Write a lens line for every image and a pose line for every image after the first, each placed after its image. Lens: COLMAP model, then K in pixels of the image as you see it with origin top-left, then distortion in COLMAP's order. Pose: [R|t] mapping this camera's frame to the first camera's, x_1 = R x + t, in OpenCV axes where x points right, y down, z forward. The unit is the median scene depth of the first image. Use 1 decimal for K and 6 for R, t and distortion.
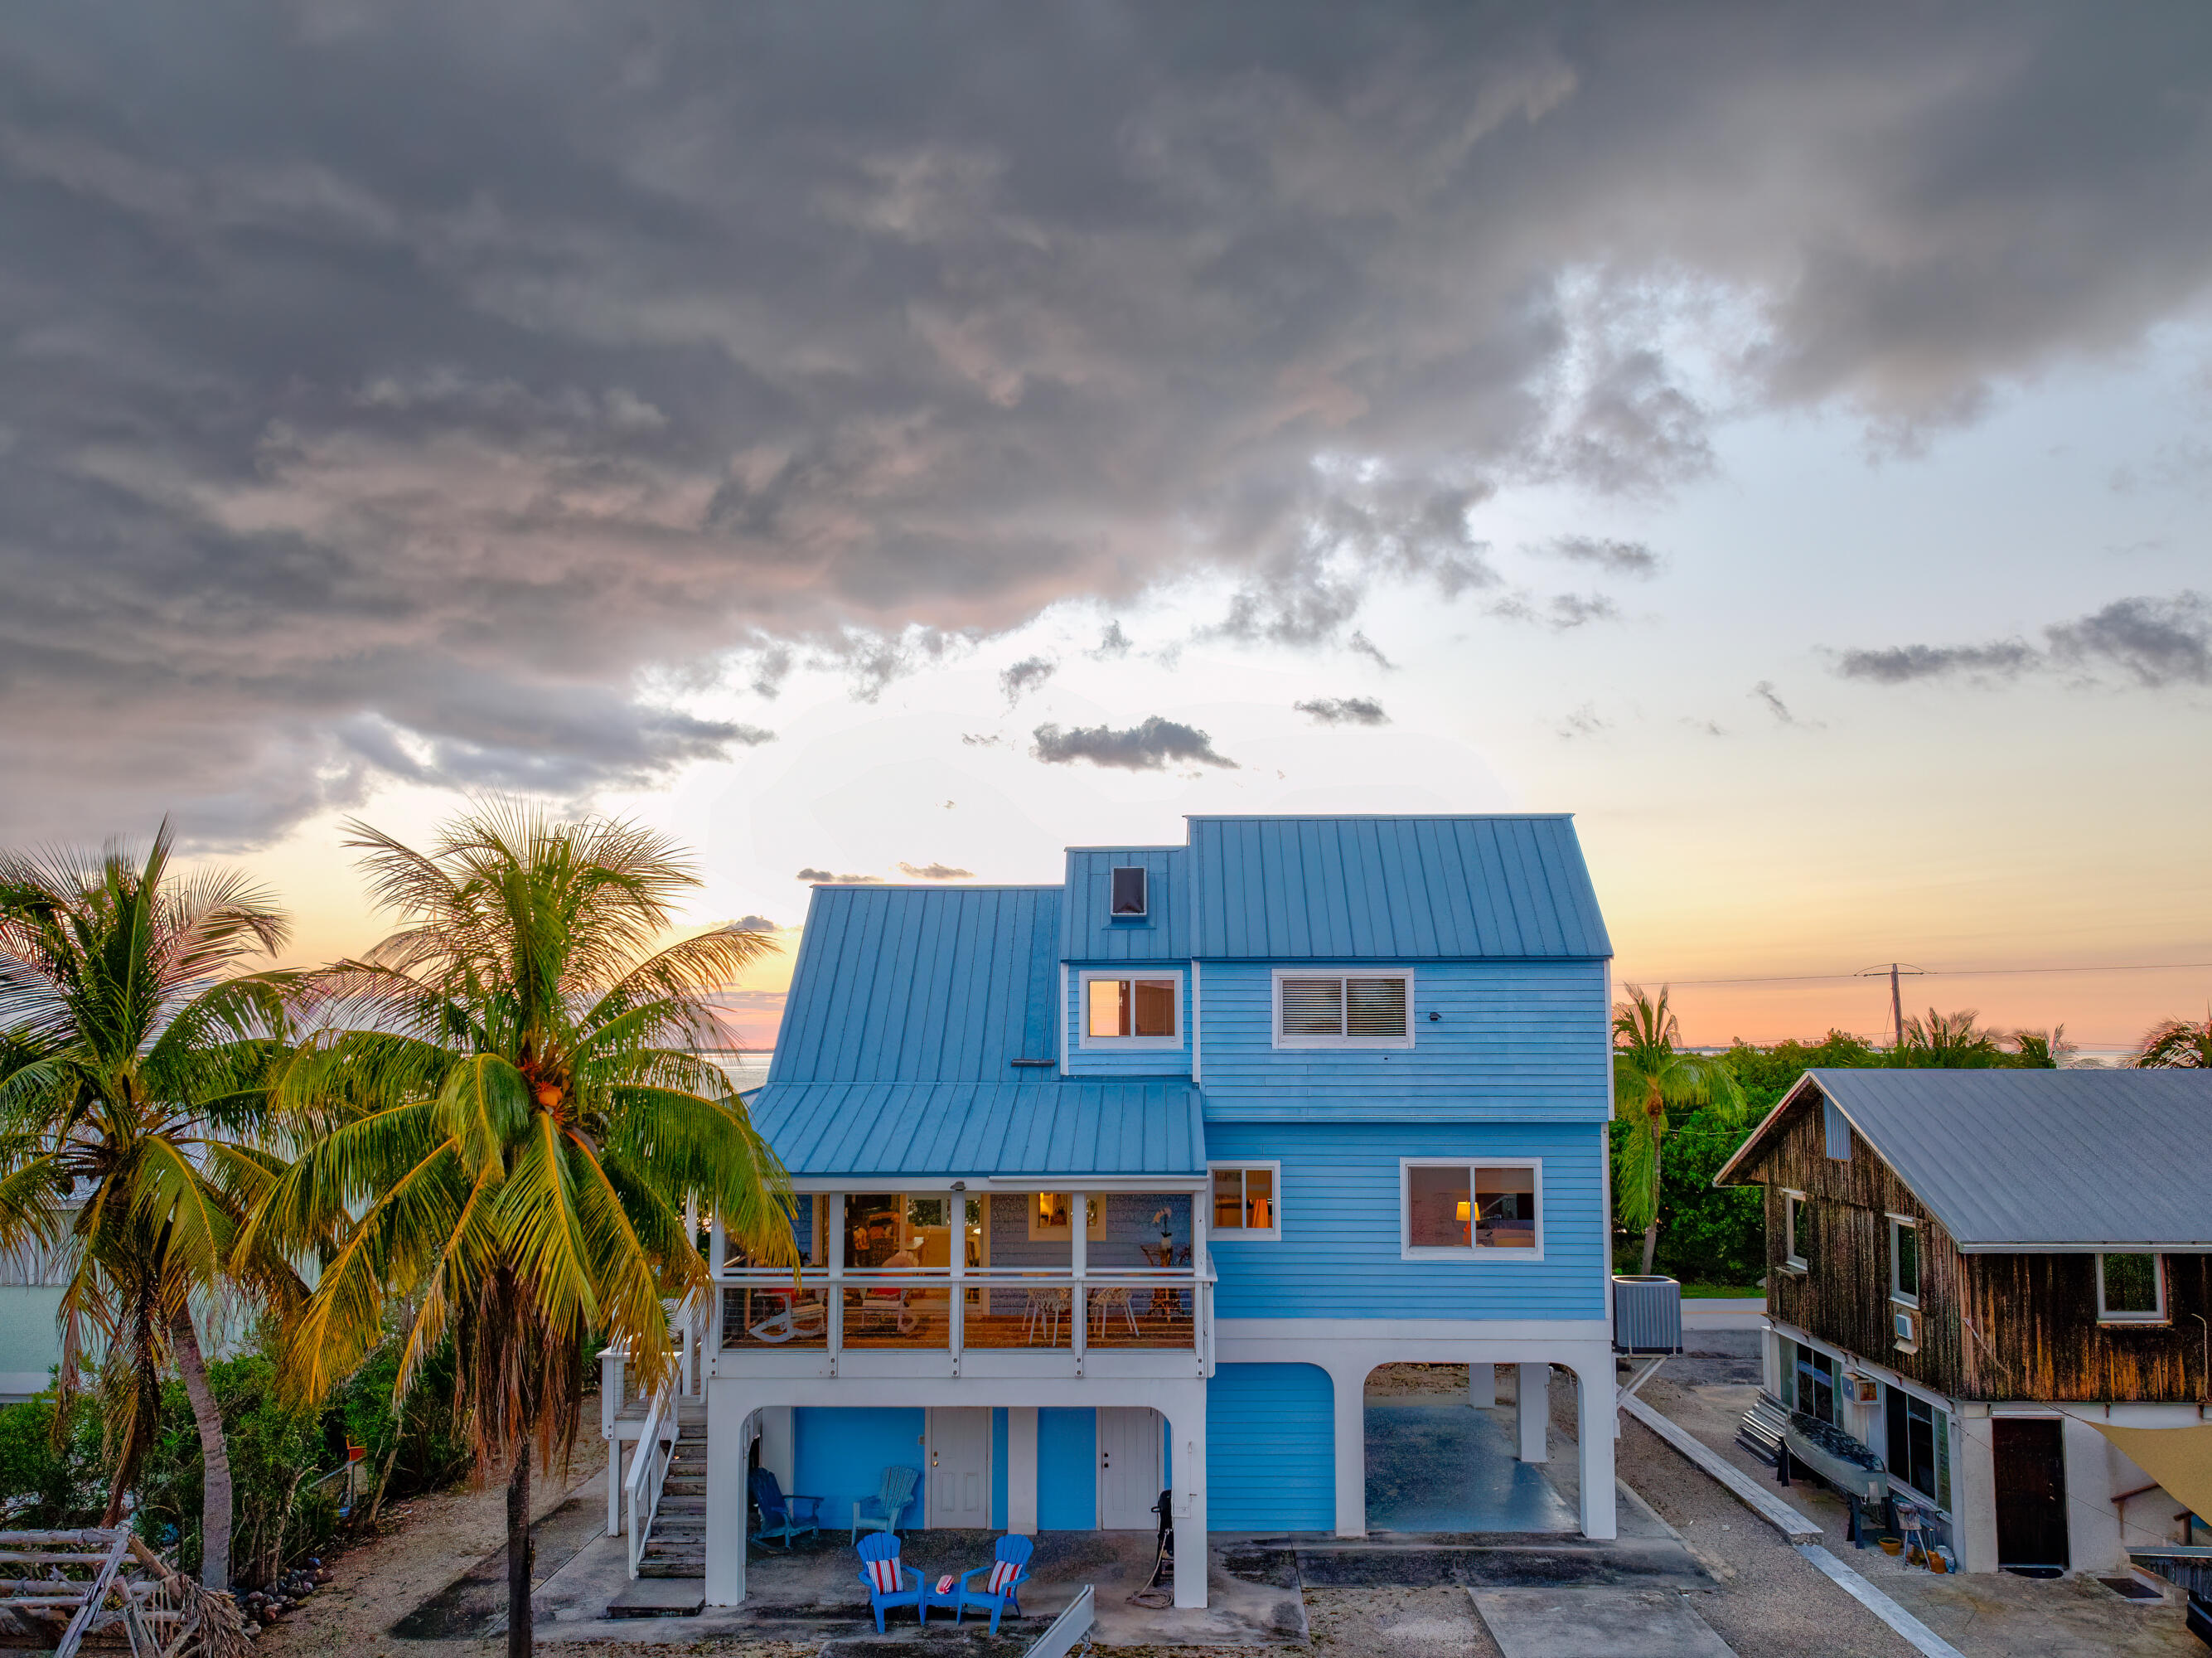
lens RADIAL K [[1697.8, 0, 1116.0], [0, 1697.8, 888.9], [0, 0, 1]] dist [-0.003247, -0.007001]
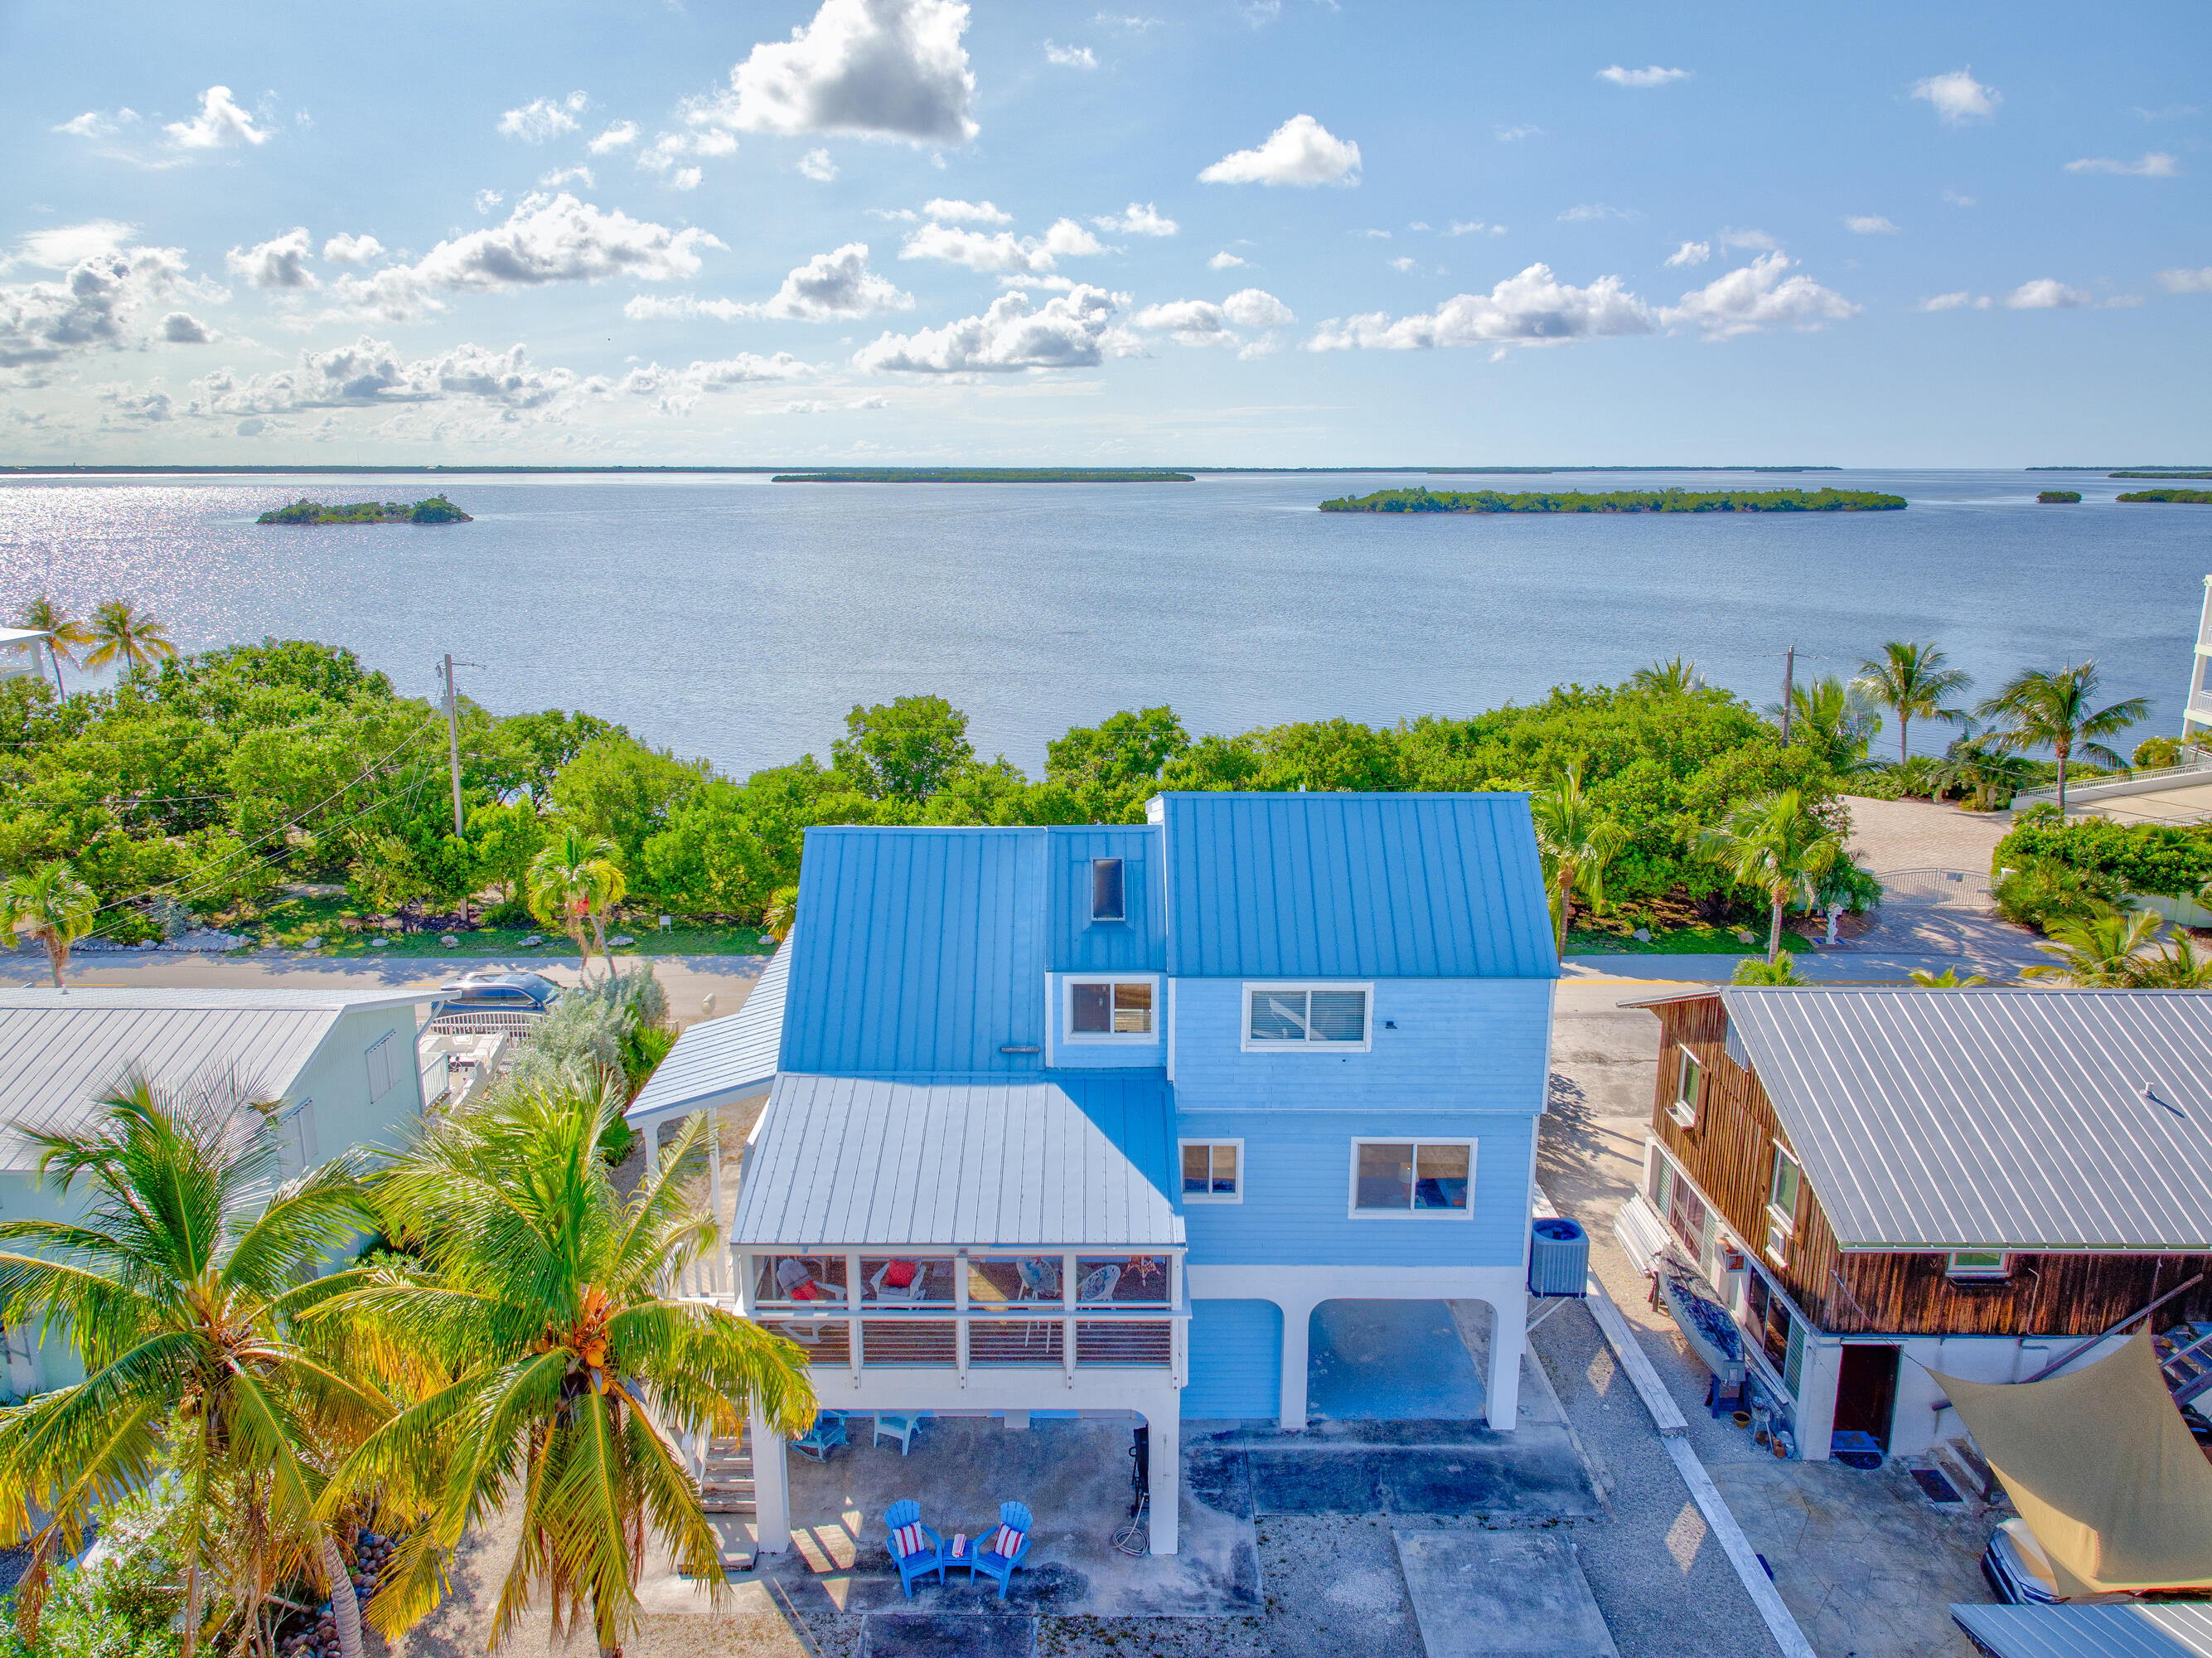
lens RADIAL K [[1528.2, 0, 1078.6], [0, 1528.2, 821.5], [0, 0, 1]] dist [-0.006636, -0.002789]
pose [[0.999862, -0.004369, 0.016011, -0.027933], [-0.000775, 0.951368, 0.308056, -0.357720], [-0.016578, -0.308026, 0.951234, 0.115950]]
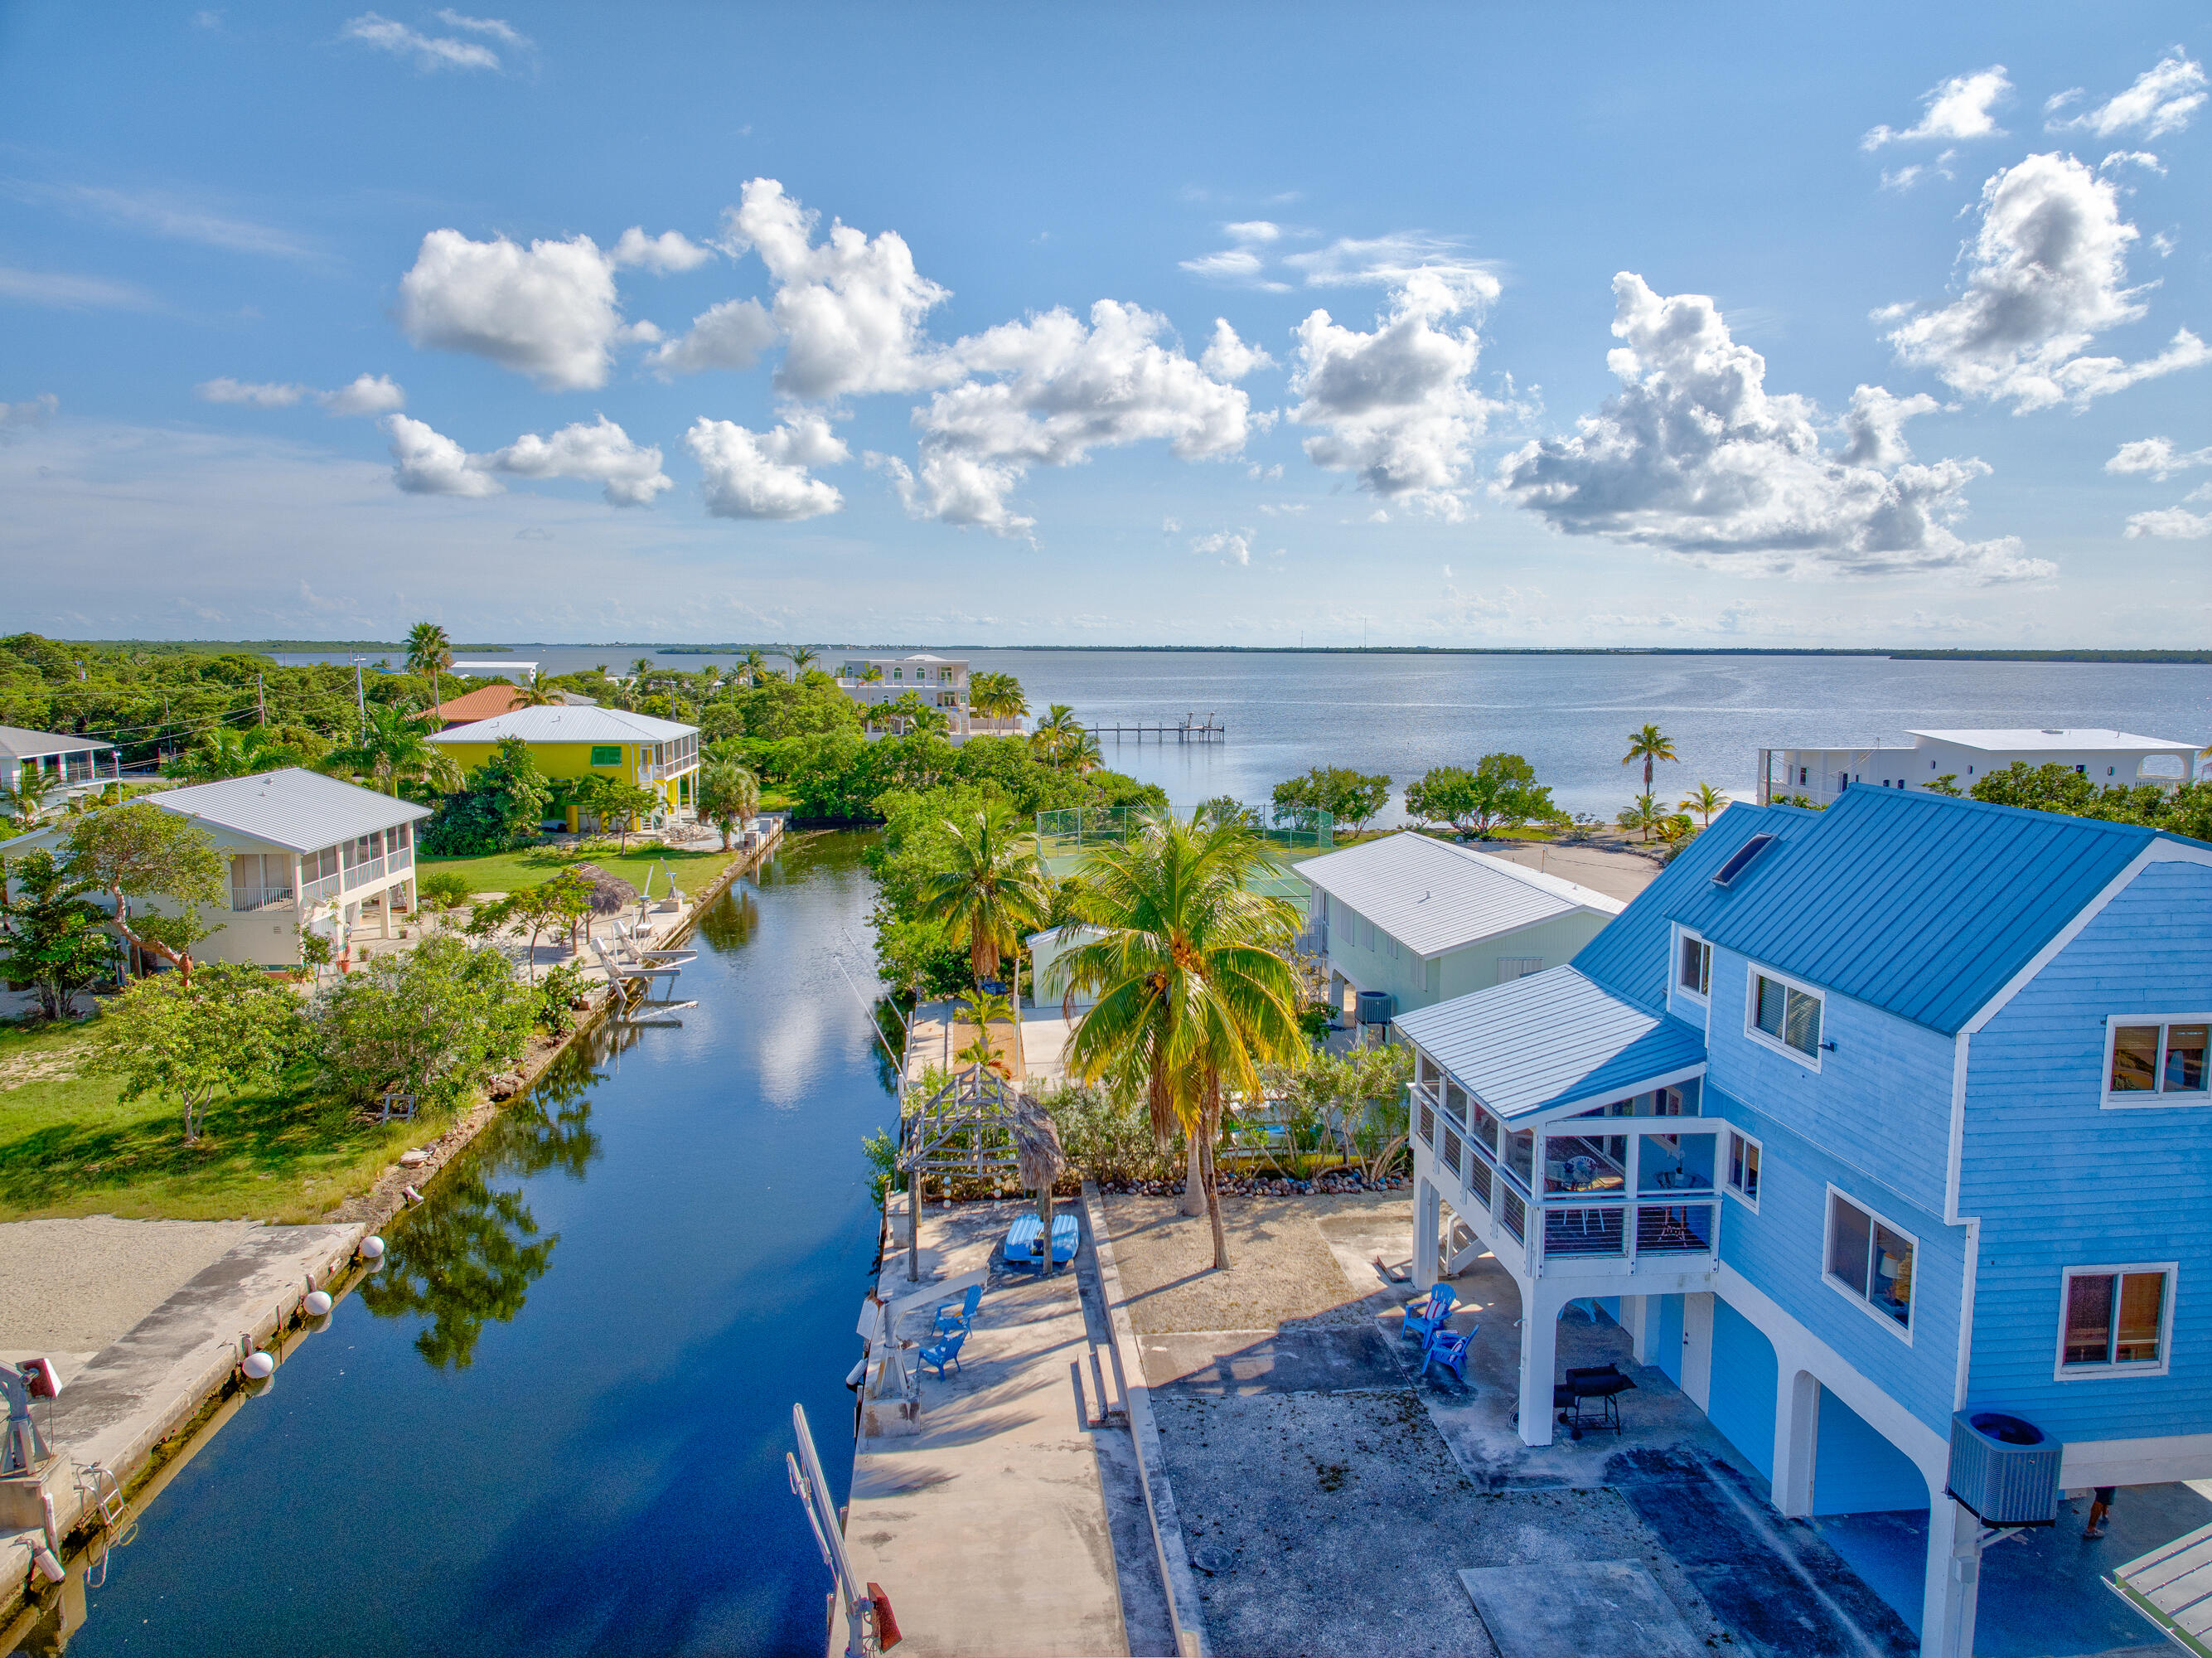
lens RADIAL K [[1511.9, 0, 1106.0], [0, 1511.9, 829.0], [0, 0, 1]] dist [-0.006484, -0.003245]
pose [[0.109118, 0.121033, -0.986633, 0.965269], [0.090413, 0.987237, 0.131107, -0.191195], [0.989908, -0.103510, 0.096782, 0.550856]]
